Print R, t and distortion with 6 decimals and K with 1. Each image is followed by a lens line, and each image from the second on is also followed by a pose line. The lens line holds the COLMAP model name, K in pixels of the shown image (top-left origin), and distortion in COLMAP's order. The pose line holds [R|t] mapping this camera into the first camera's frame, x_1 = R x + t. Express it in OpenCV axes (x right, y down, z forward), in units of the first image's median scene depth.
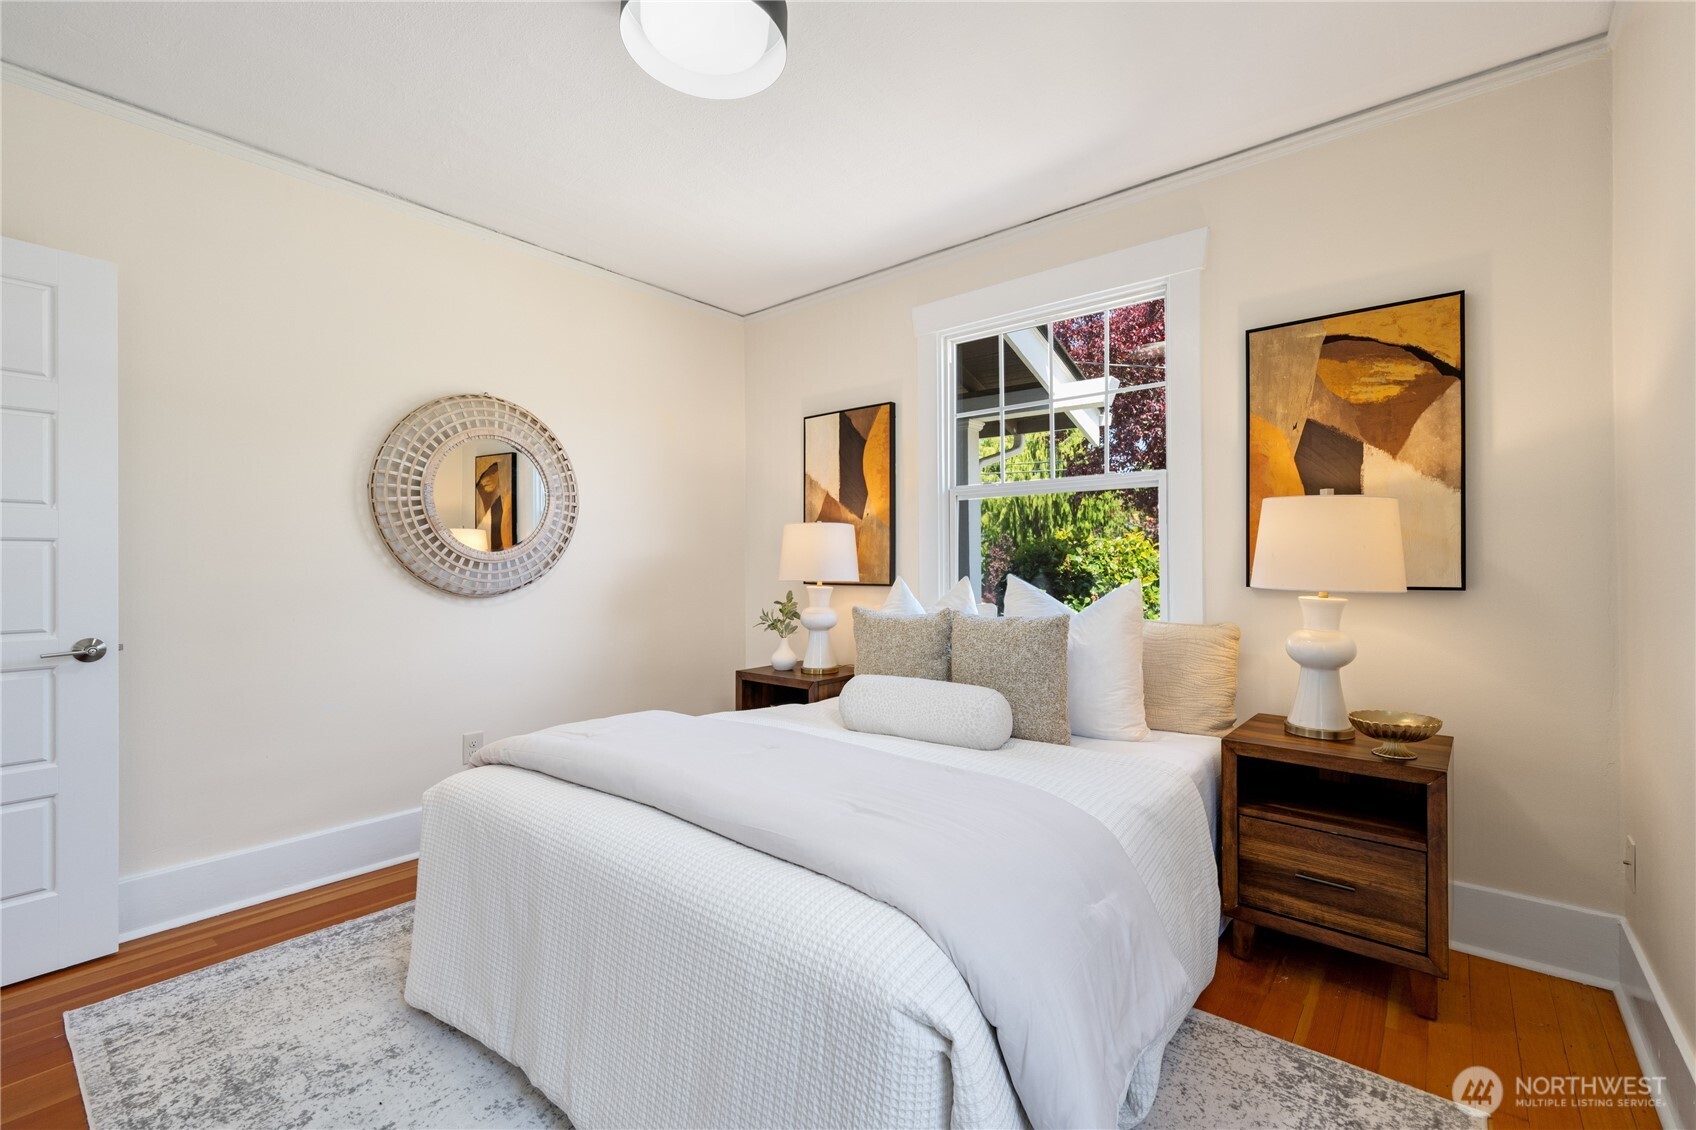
lens RADIAL K [[742.0, 0, 846.8], [0, 742.0, 544.7], [0, 0, 1]] dist [0.000243, -0.000093]
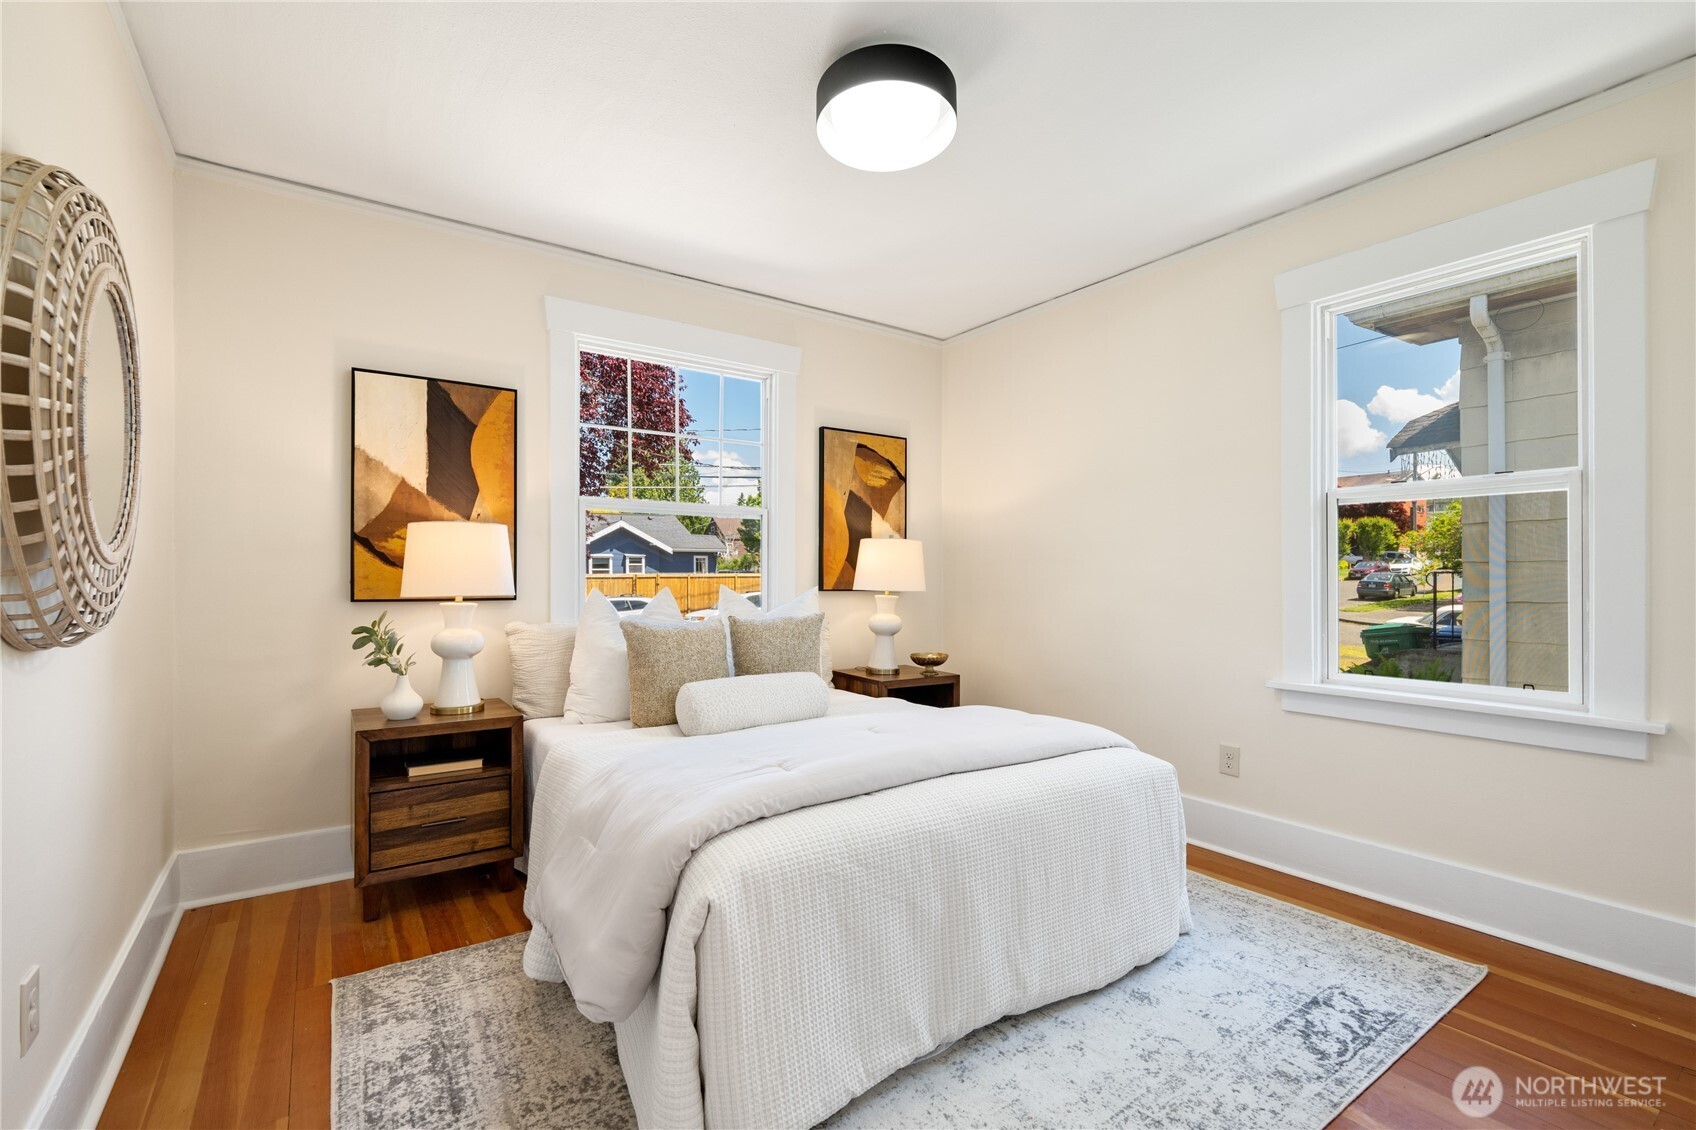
lens RADIAL K [[756.0, 0, 839.9], [0, 756.0, 559.3], [0, 0, 1]] dist [0.002984, 0.000259]
pose [[0.256621, 0.022449, 0.966251, -1.011417], [-0.031874, 0.999383, -0.014753, 0.012698], [-0.965986, -0.027013, 0.257178, 0.567896]]
